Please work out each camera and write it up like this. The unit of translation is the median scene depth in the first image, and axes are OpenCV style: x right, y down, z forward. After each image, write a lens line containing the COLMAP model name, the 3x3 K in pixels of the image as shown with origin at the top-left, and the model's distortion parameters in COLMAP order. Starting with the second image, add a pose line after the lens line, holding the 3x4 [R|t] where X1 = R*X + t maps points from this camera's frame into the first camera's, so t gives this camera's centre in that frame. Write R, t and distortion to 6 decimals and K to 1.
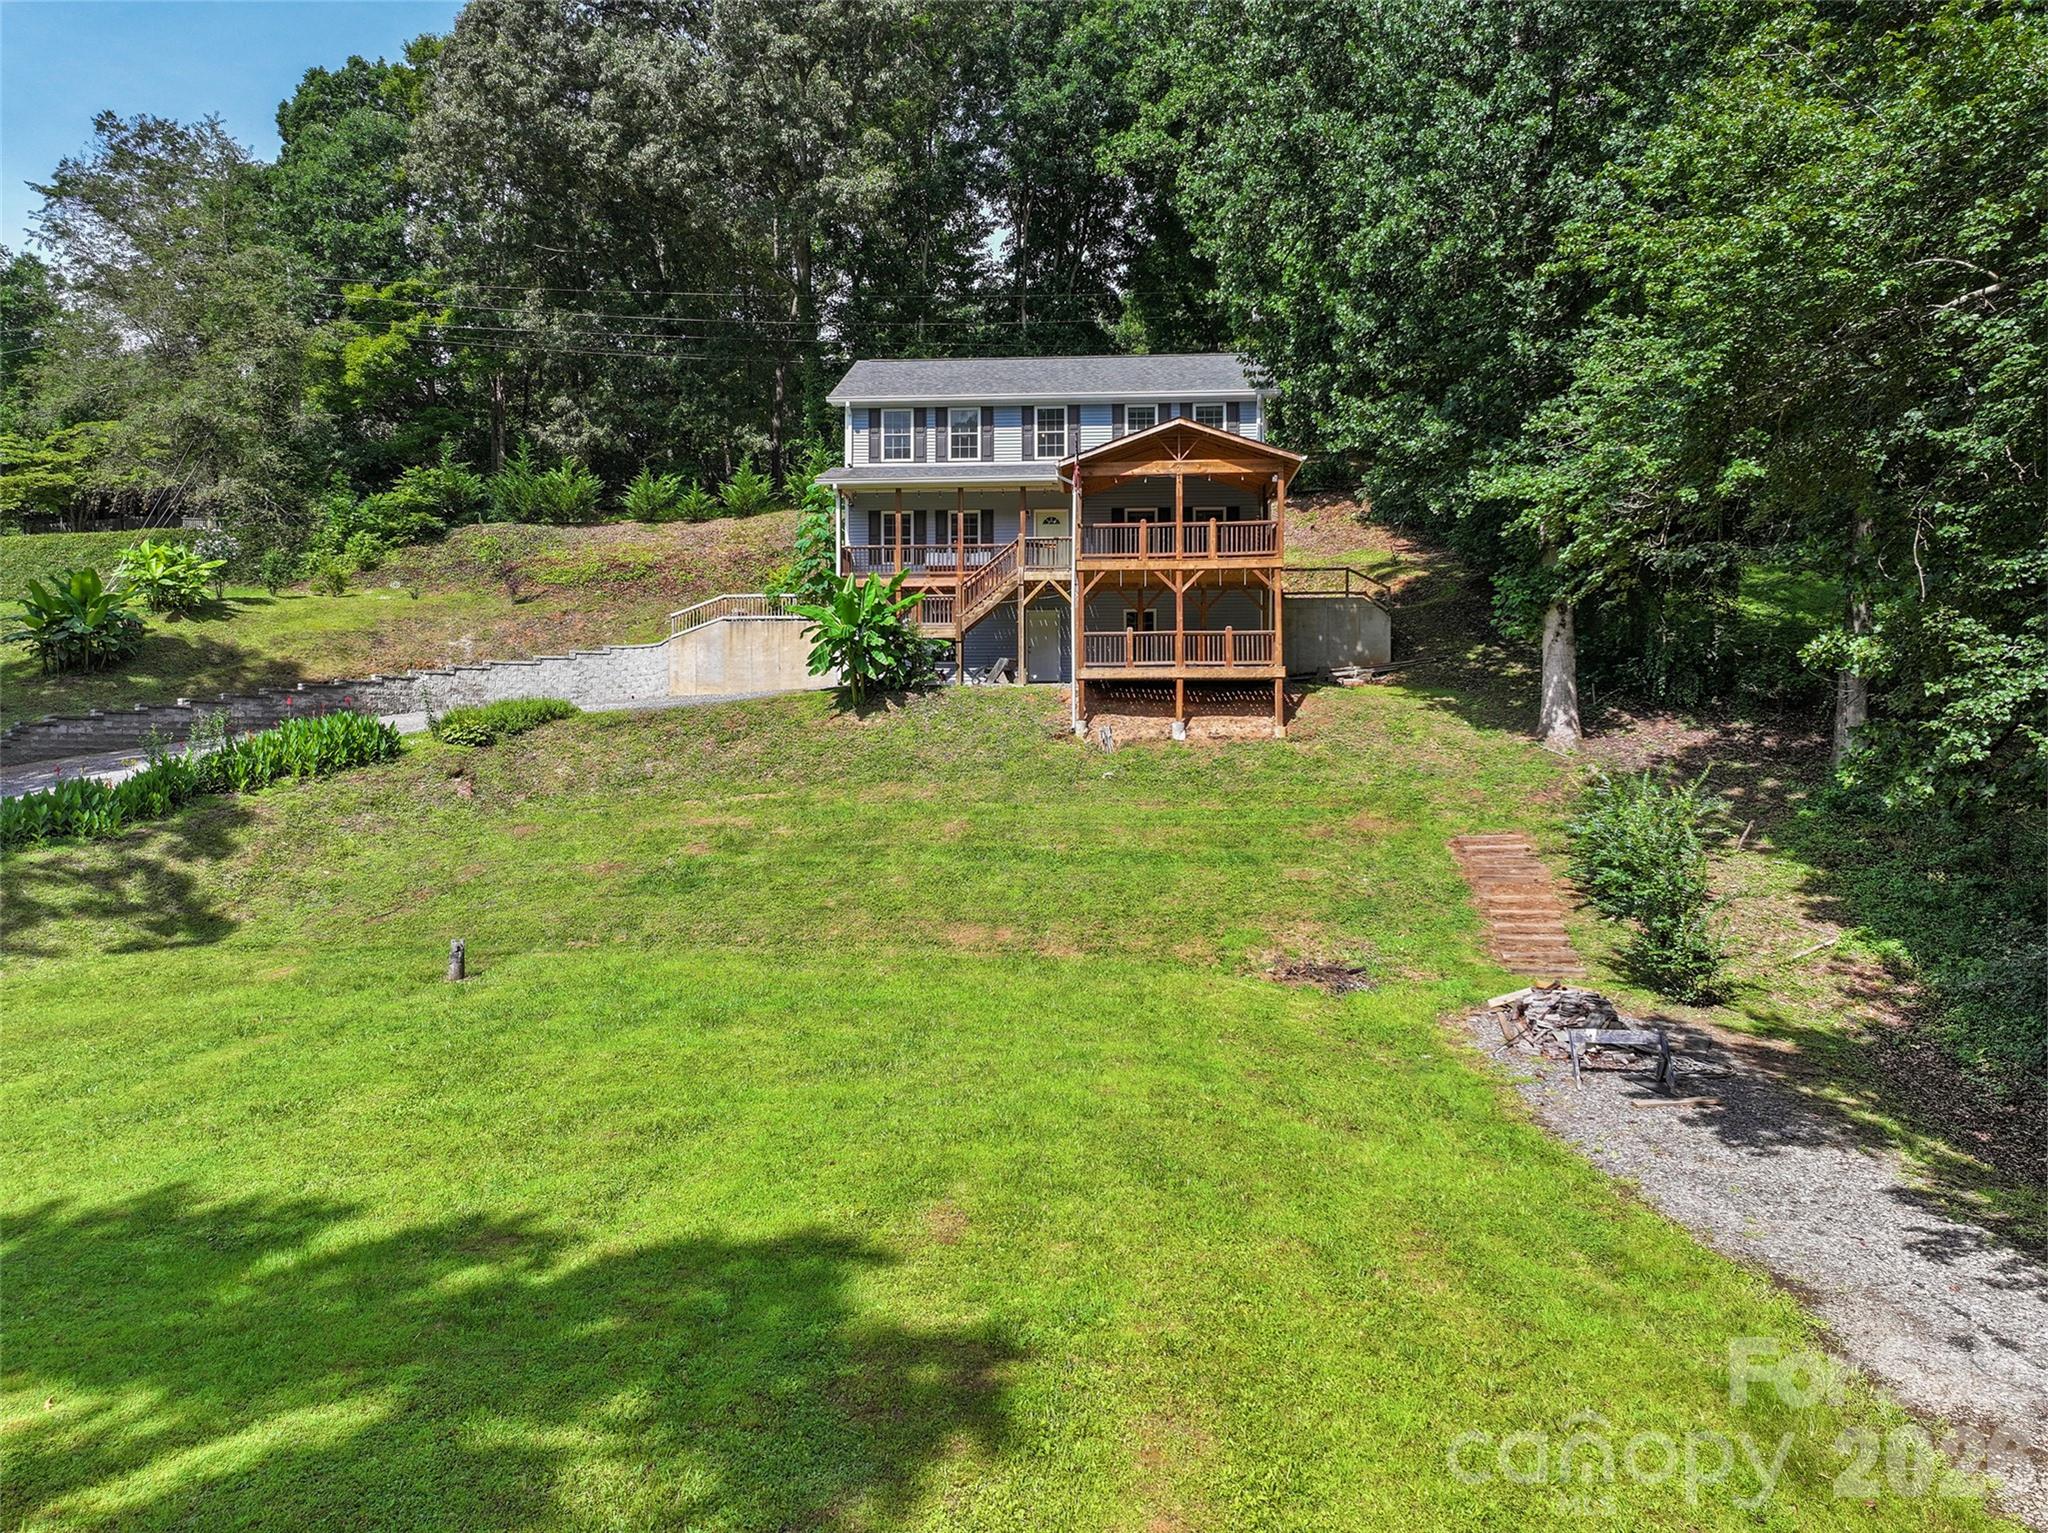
lens RADIAL K [[1419.9, 0, 1024.0], [0, 1419.9, 766.5], [0, 0, 1]] dist [0.024962, -0.060191]
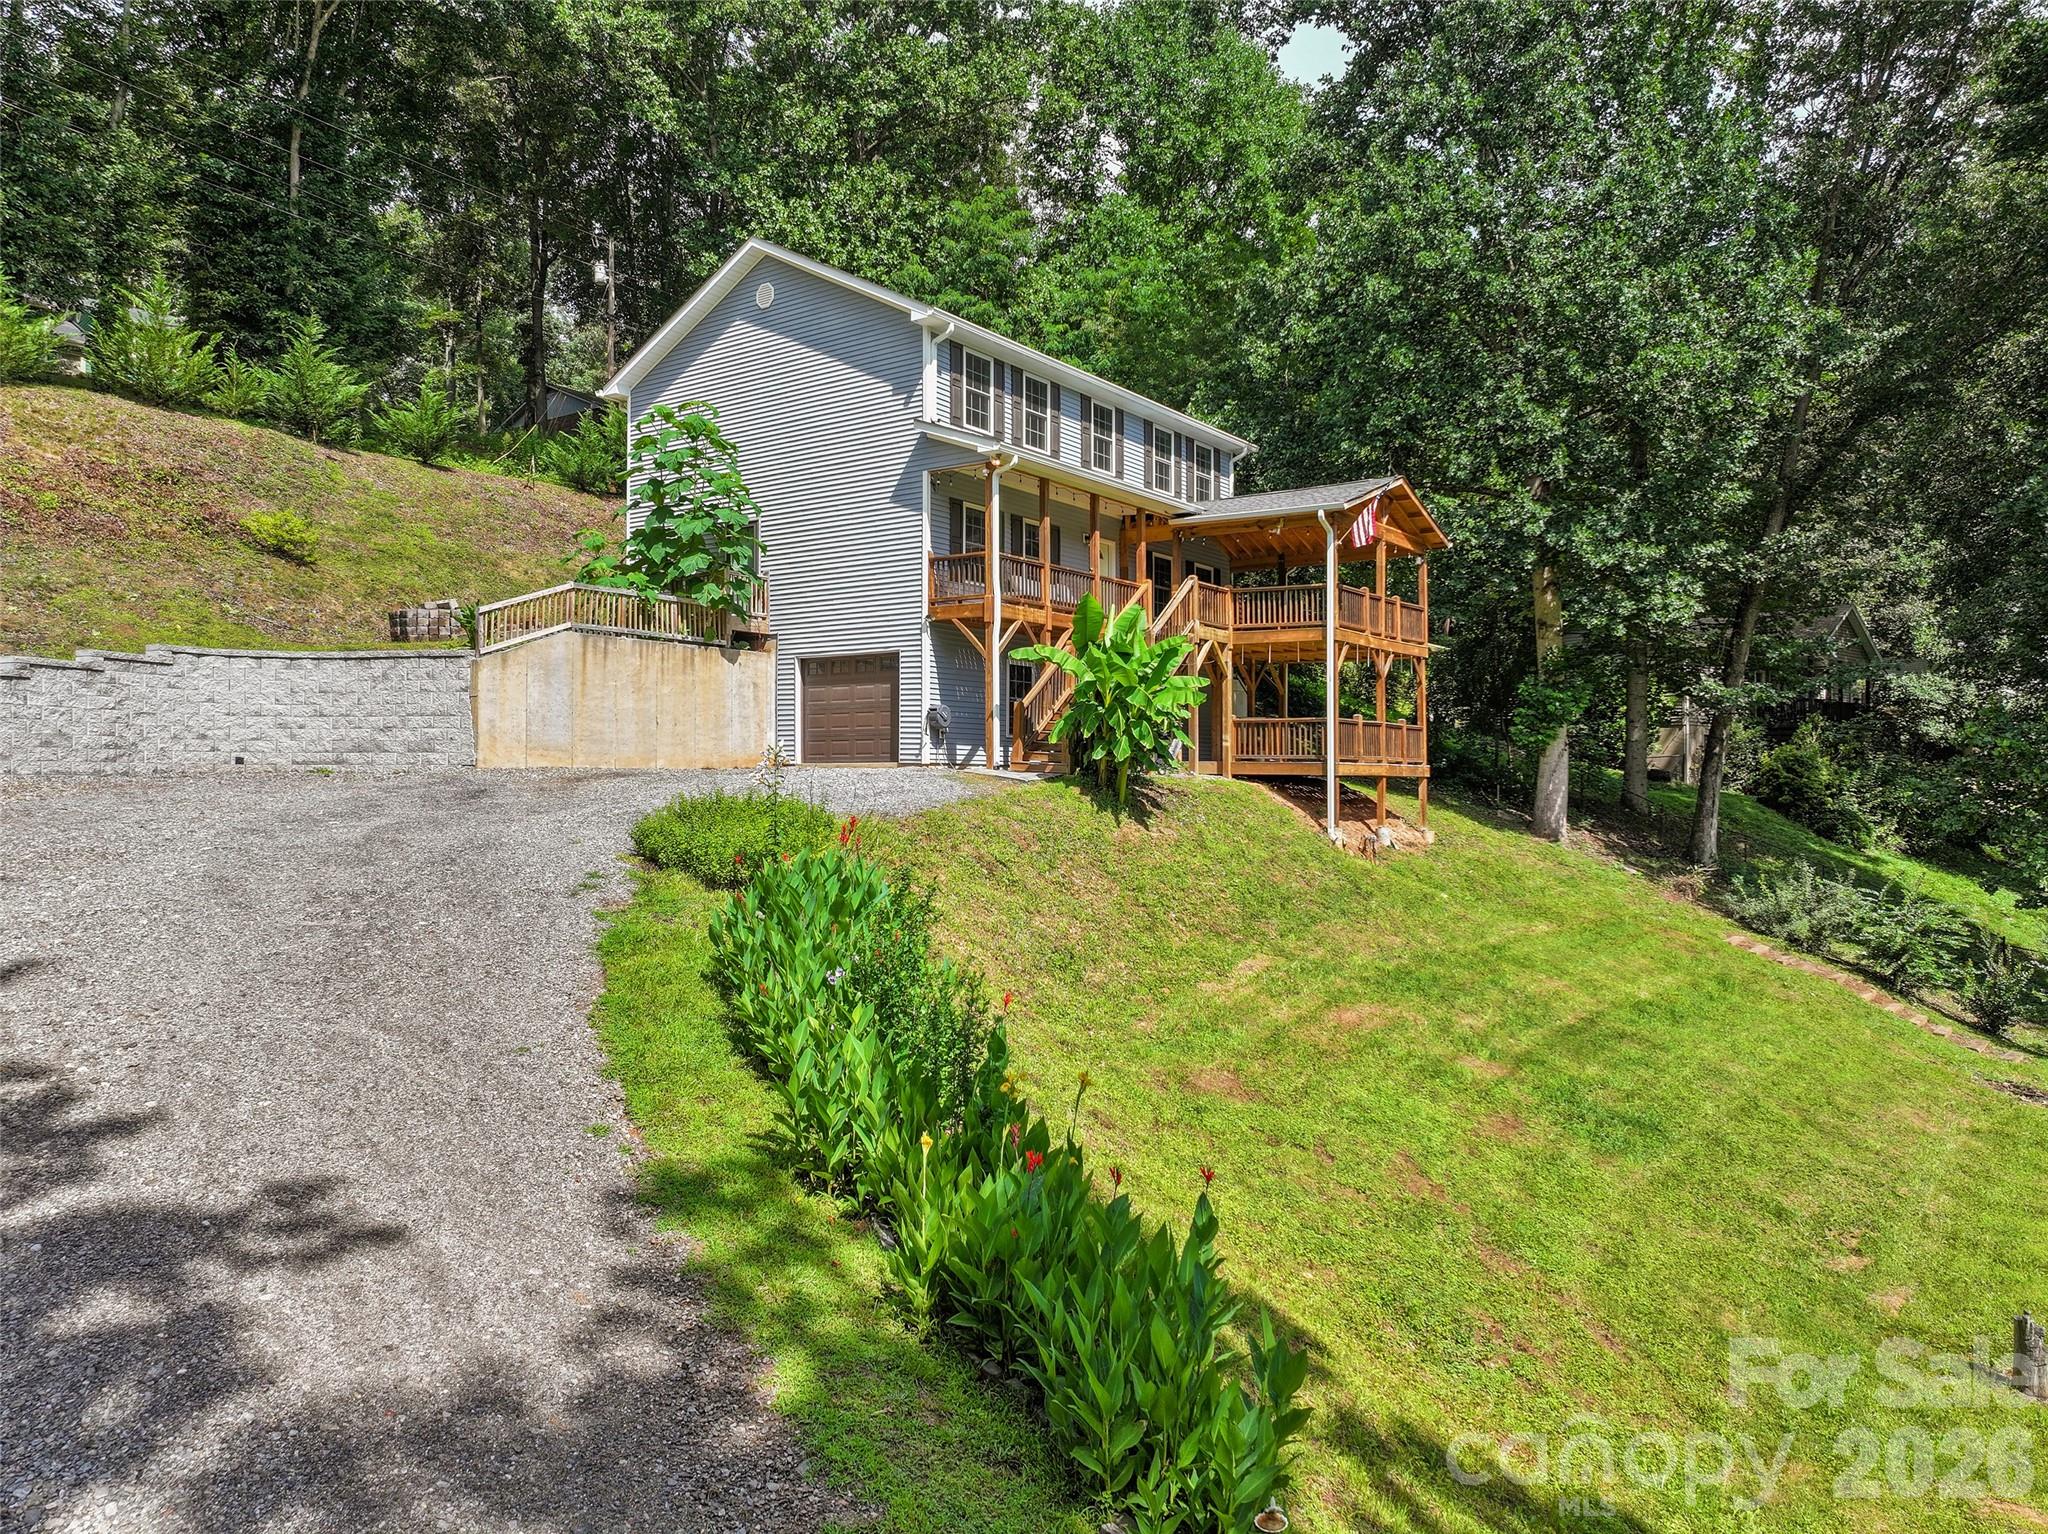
lens RADIAL K [[1439.5, 0, 1031.6], [0, 1439.5, 767.8], [0, 0, 1]] dist [0.003556, 0.012028]
pose [[0.529393, 0.014252, 0.848257, -0.646603], [0.001929, 0.999836, -0.018002, -0.044938], [-0.848374, 0.011167, 0.529279, 0.623180]]
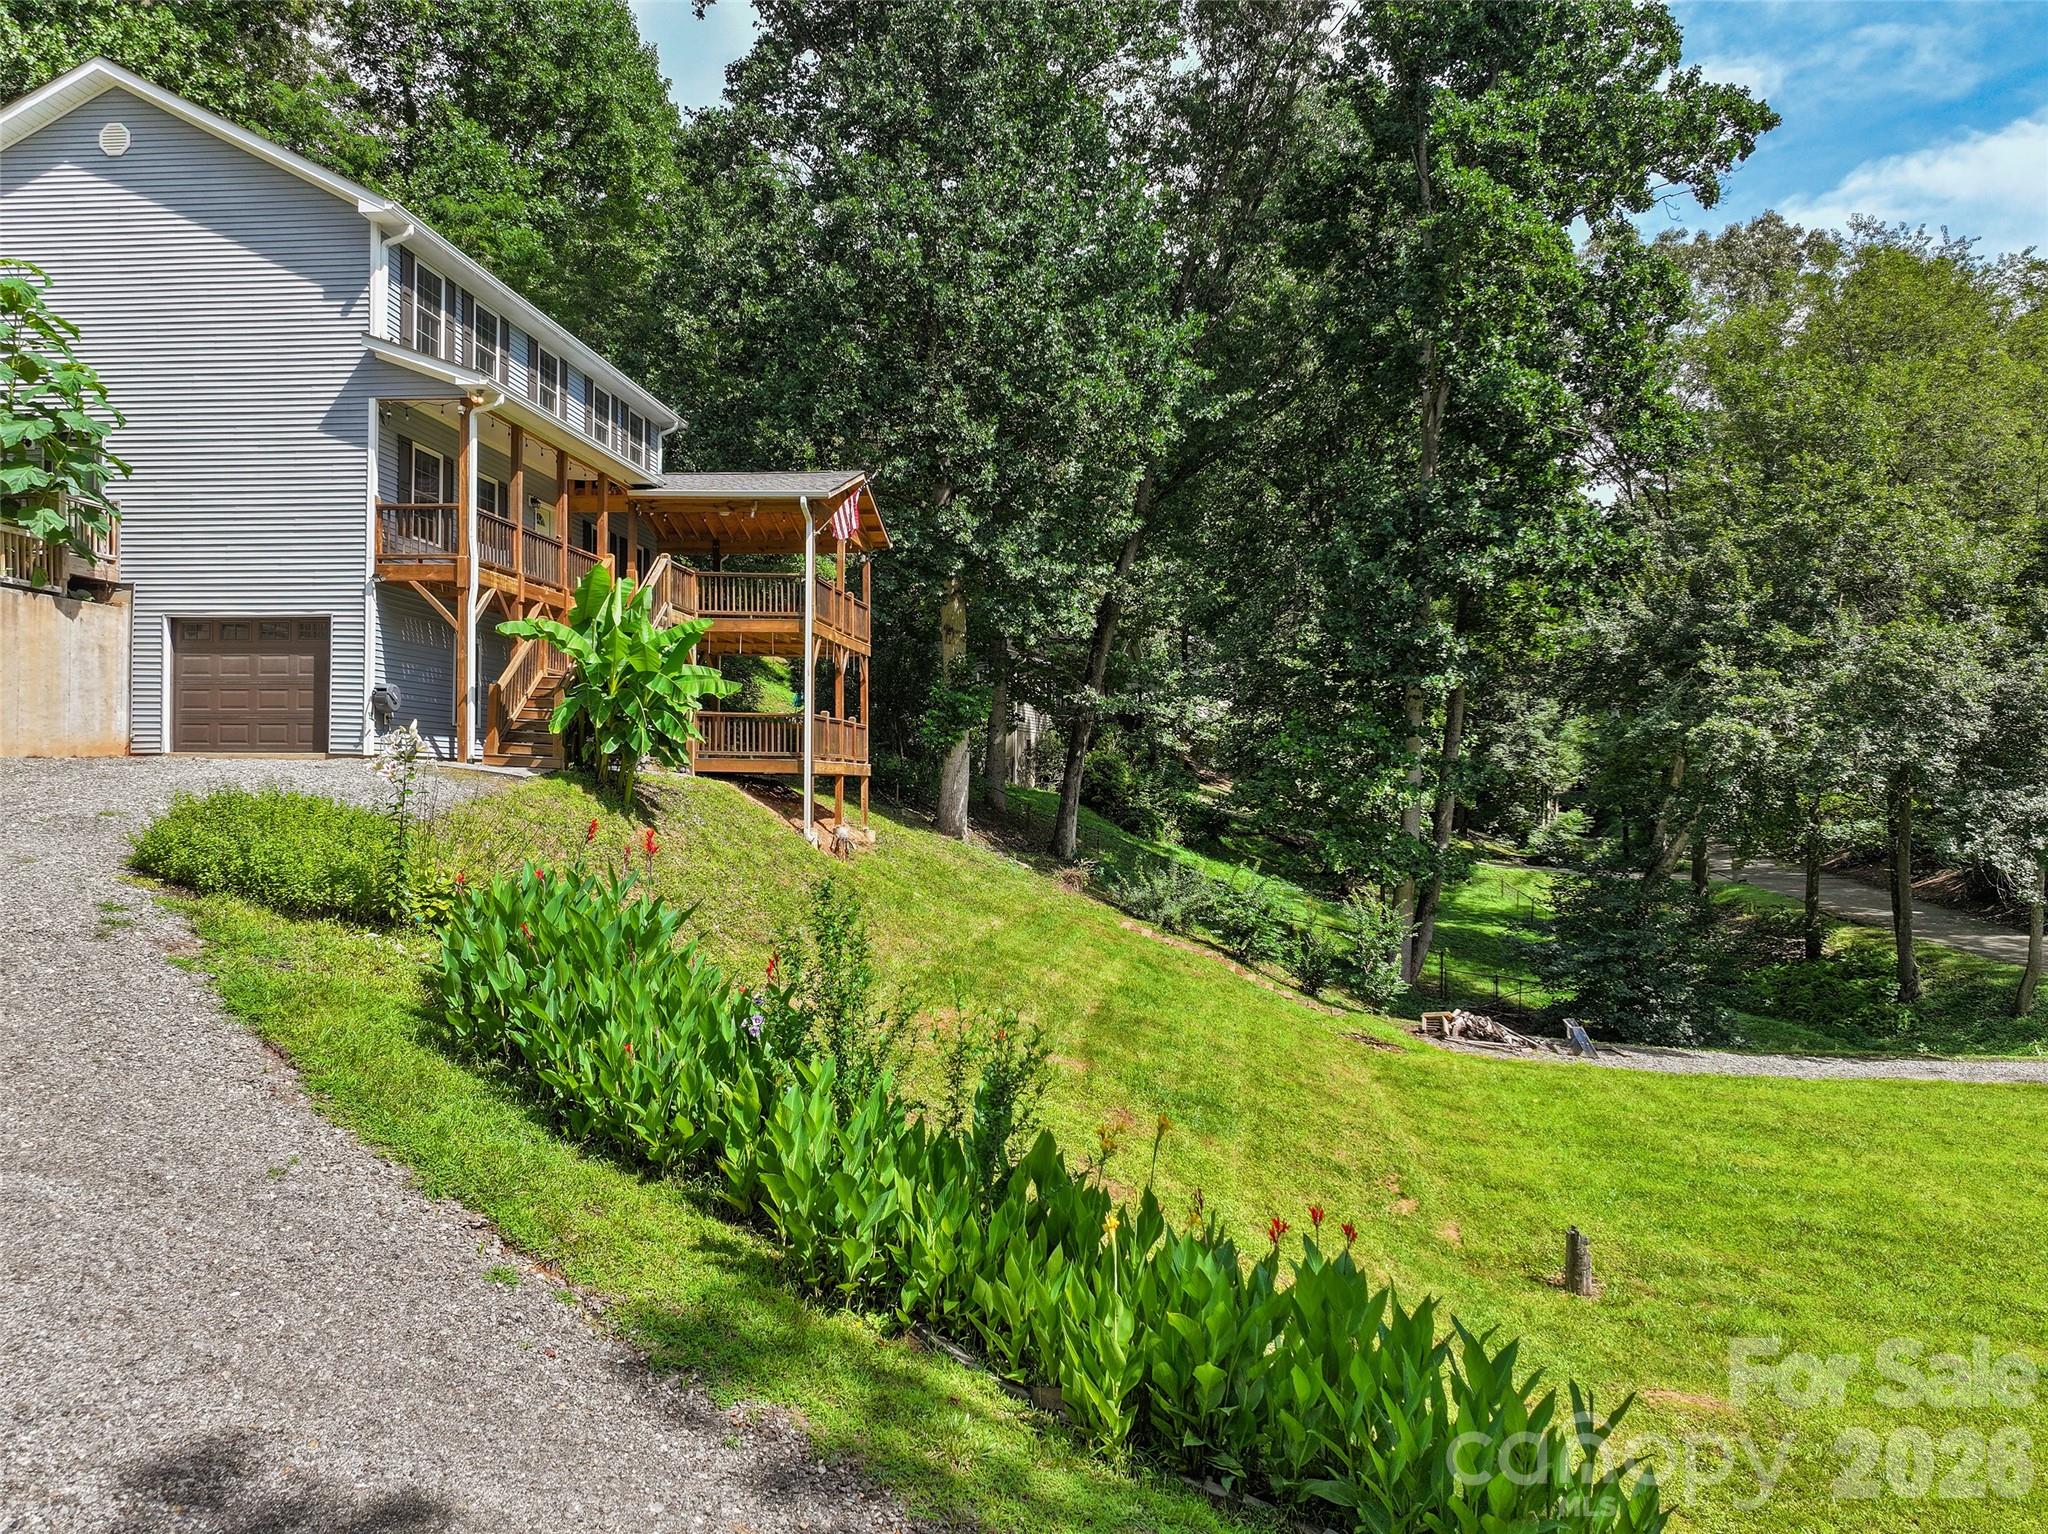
lens RADIAL K [[1439.5, 0, 1031.6], [0, 1439.5, 767.8], [0, 0, 1]] dist [0.003556, 0.012028]
pose [[0.037560, 0.017307, 0.999144, -0.644846], [0.000088, 0.999850, -0.017323, -0.044575], [-0.999294, 0.000739, 0.037553, 0.741668]]
